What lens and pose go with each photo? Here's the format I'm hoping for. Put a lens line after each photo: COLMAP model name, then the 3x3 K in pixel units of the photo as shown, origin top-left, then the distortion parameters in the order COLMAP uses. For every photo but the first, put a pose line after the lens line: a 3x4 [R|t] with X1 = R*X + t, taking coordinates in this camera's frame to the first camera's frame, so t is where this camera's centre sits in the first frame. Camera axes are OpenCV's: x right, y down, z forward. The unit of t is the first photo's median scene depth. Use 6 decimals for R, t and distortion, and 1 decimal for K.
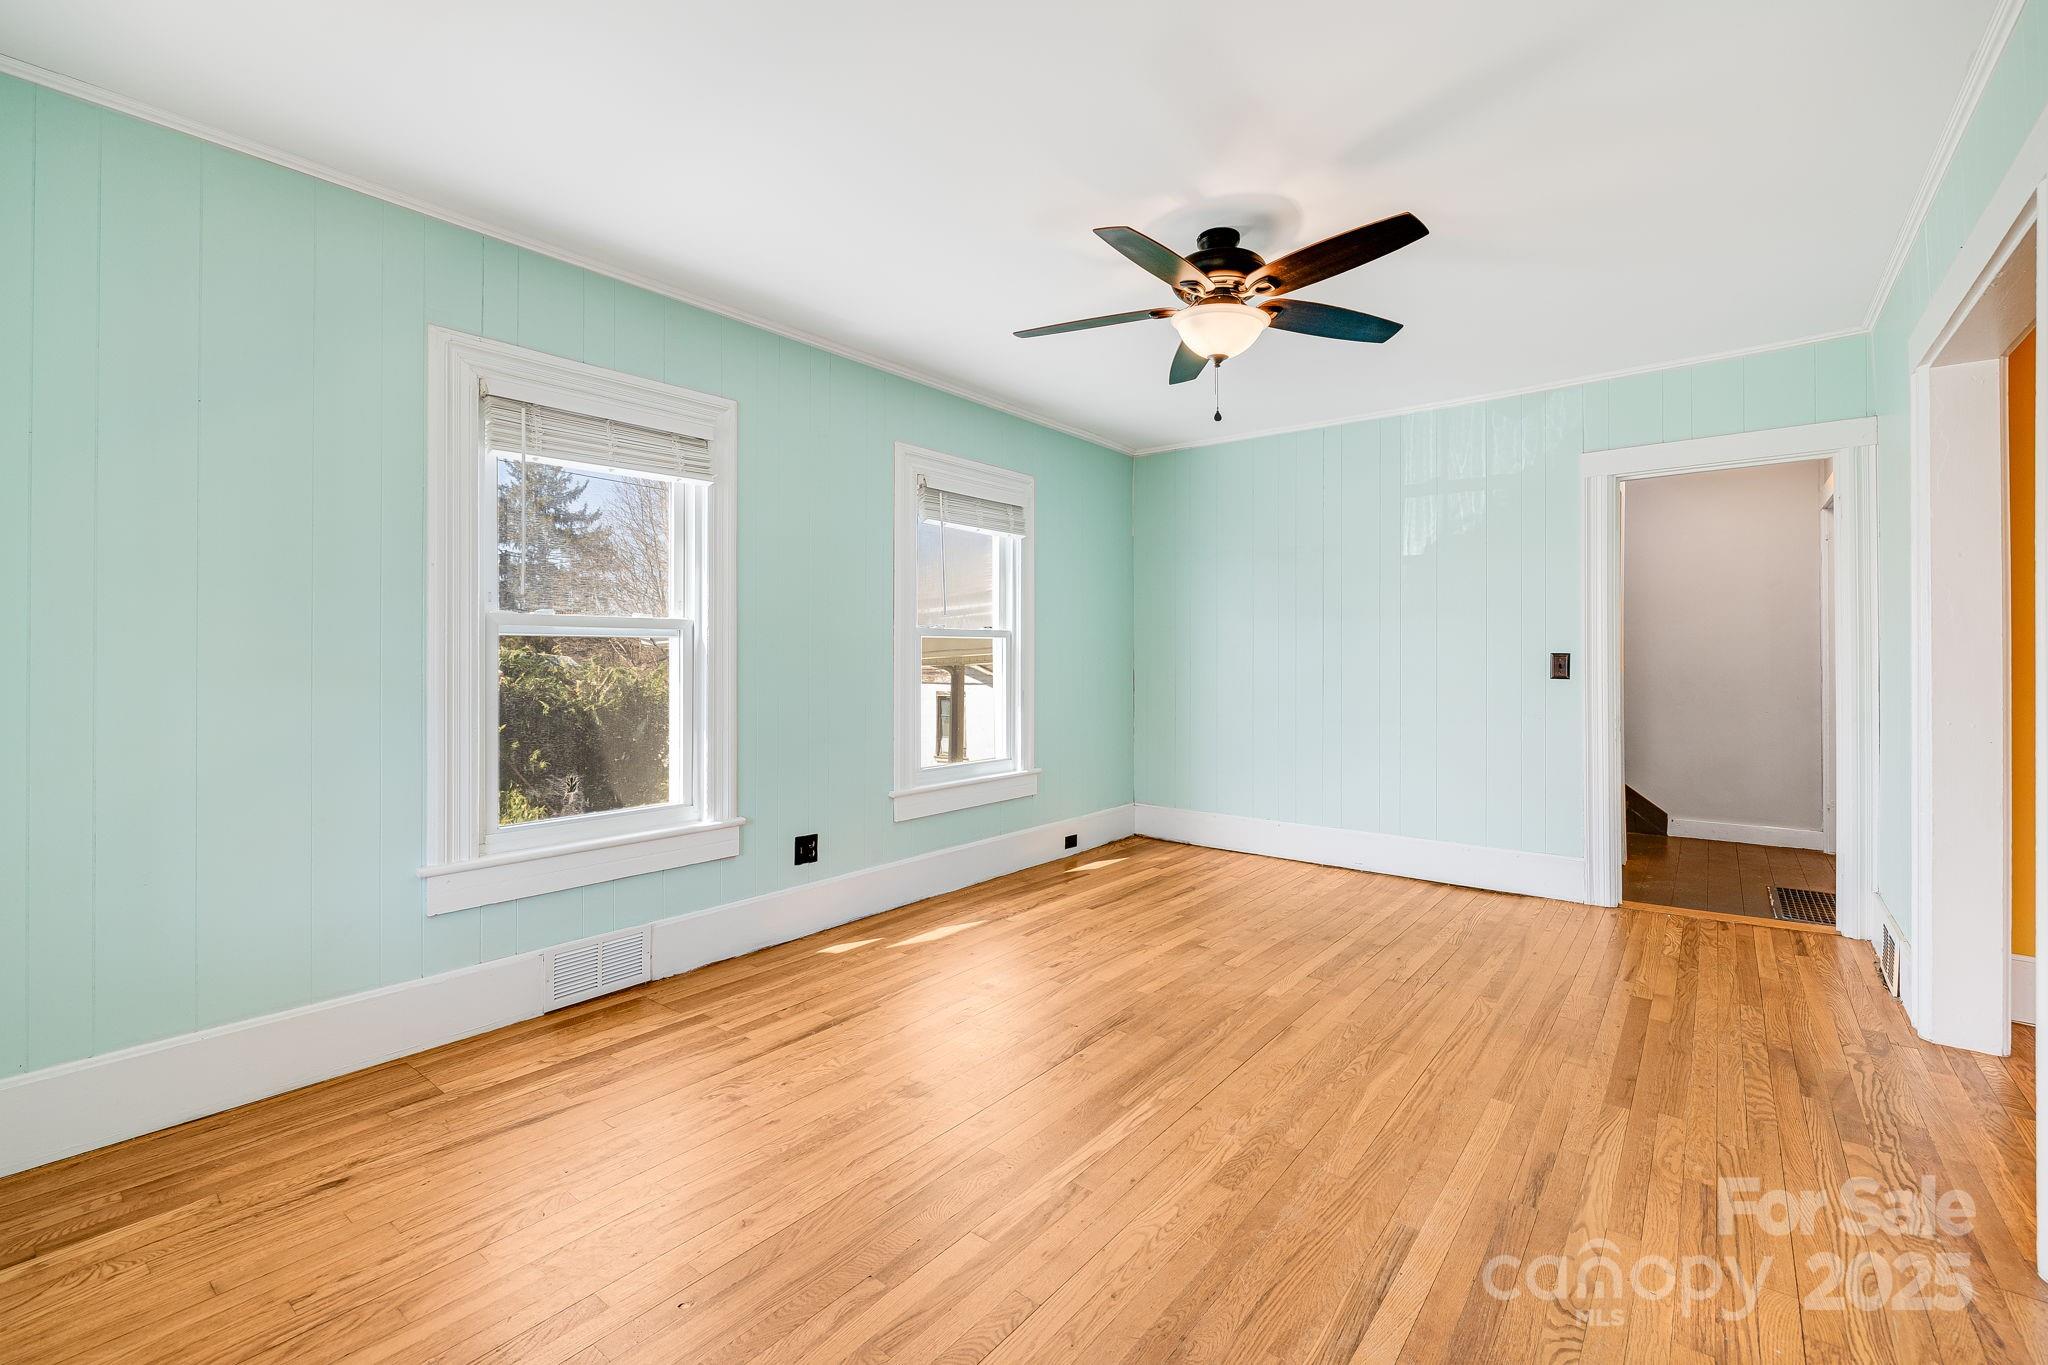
lens RADIAL K [[875.1, 0, 1022.7], [0, 875.1, 653.7], [0, 0, 1]] dist [0.000744, 0.005233]
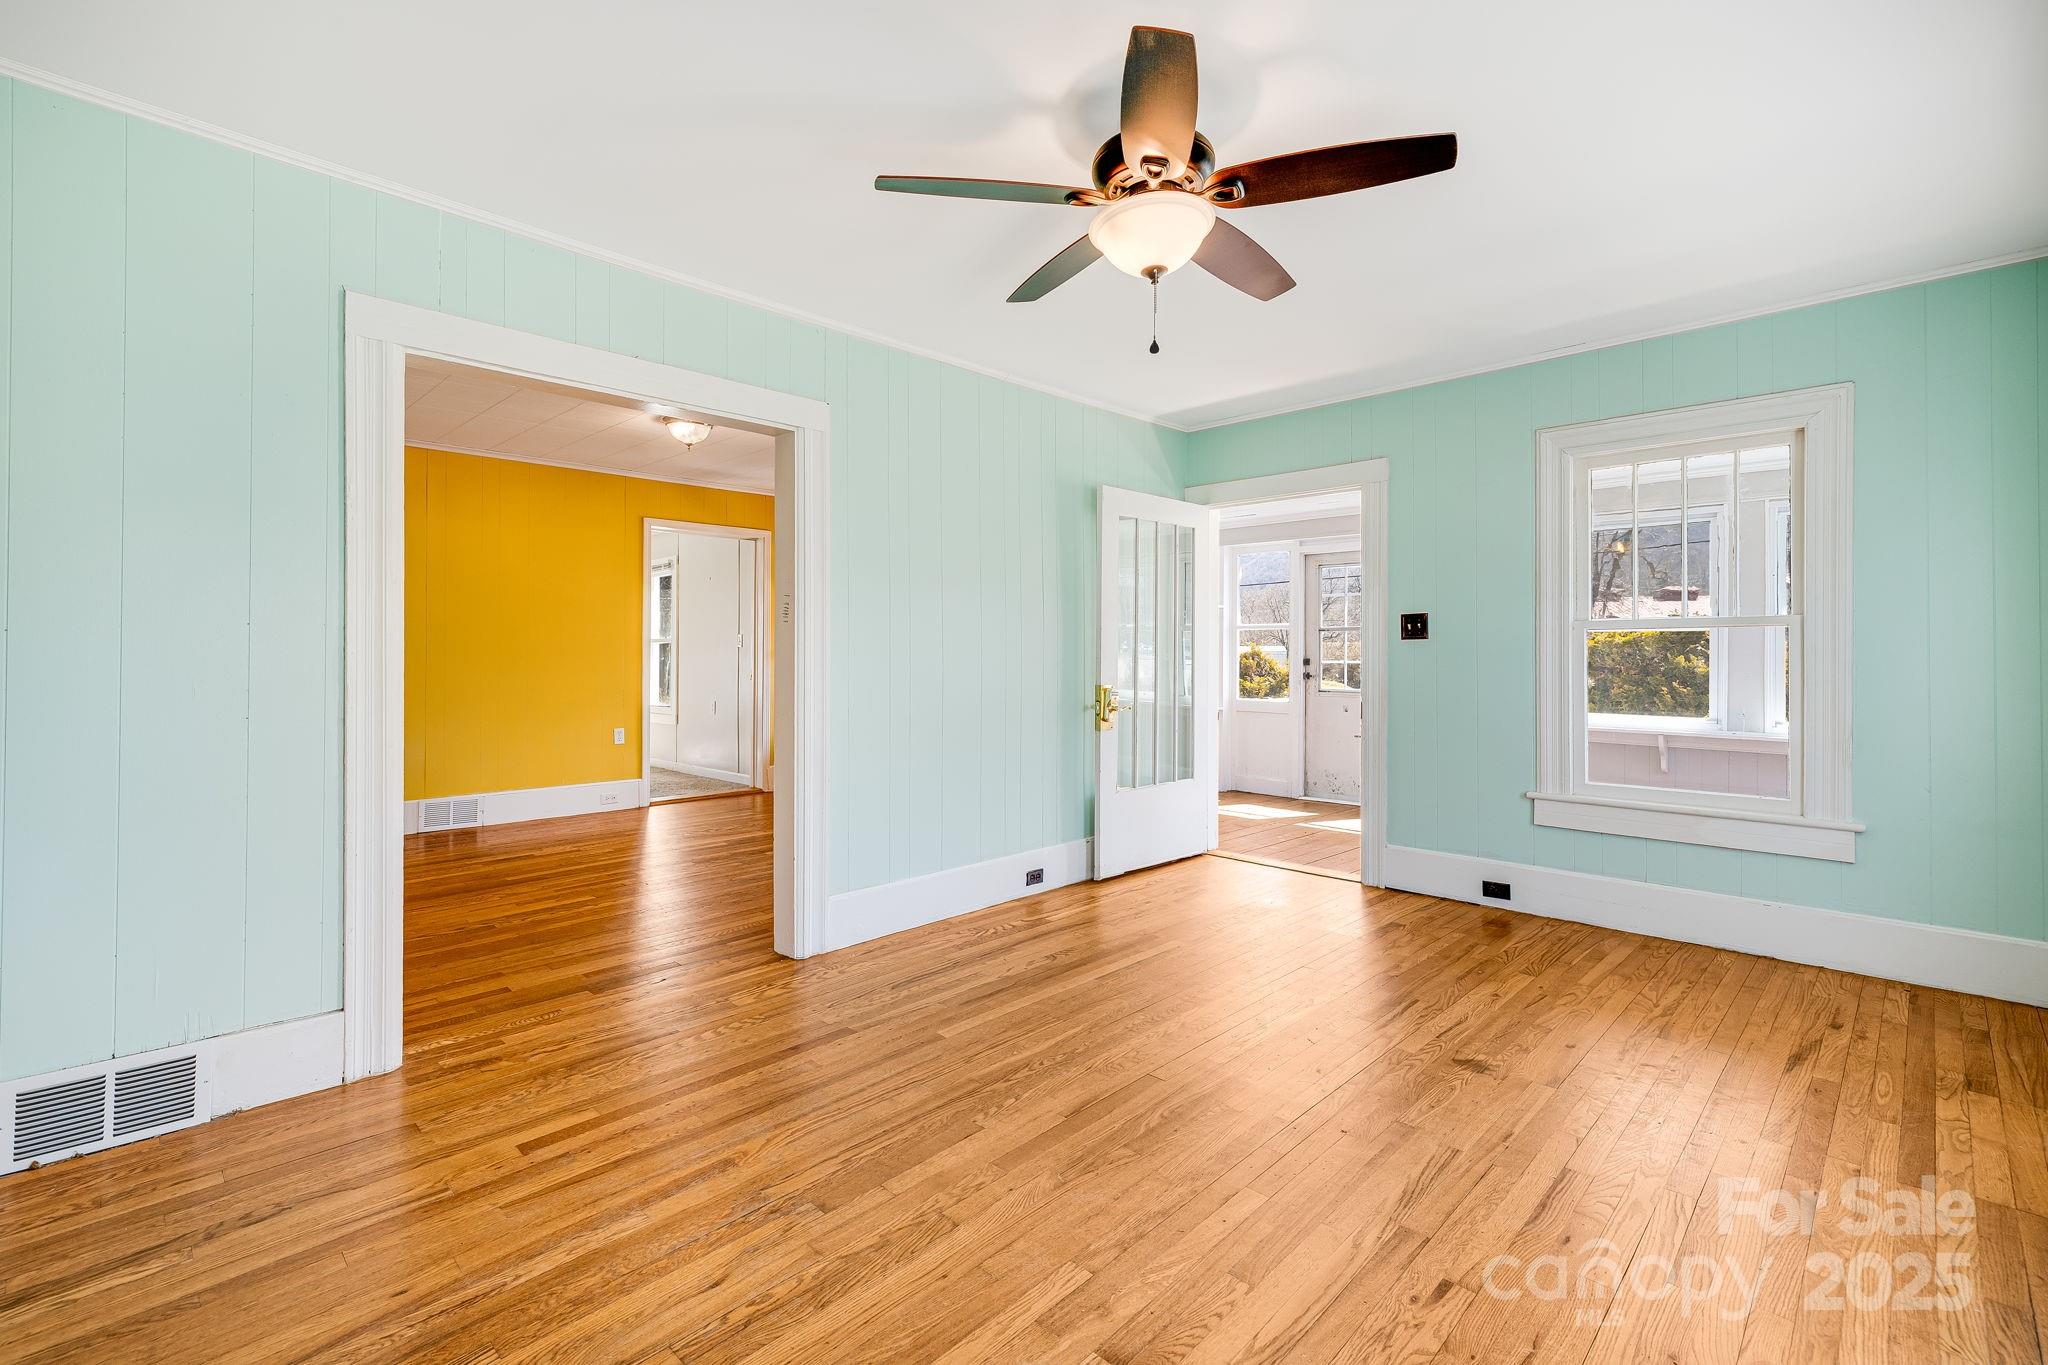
lens RADIAL K [[875.1, 0, 1022.7], [0, 875.1, 653.7], [0, 0, 1]] dist [0.000744, 0.005233]
pose [[-0.993391, 0.001182, 0.114773, 0.270354], [0.000556, 0.999985, -0.005484, 0.004203], [-0.114778, -0.005384, -0.993377, 1.924384]]
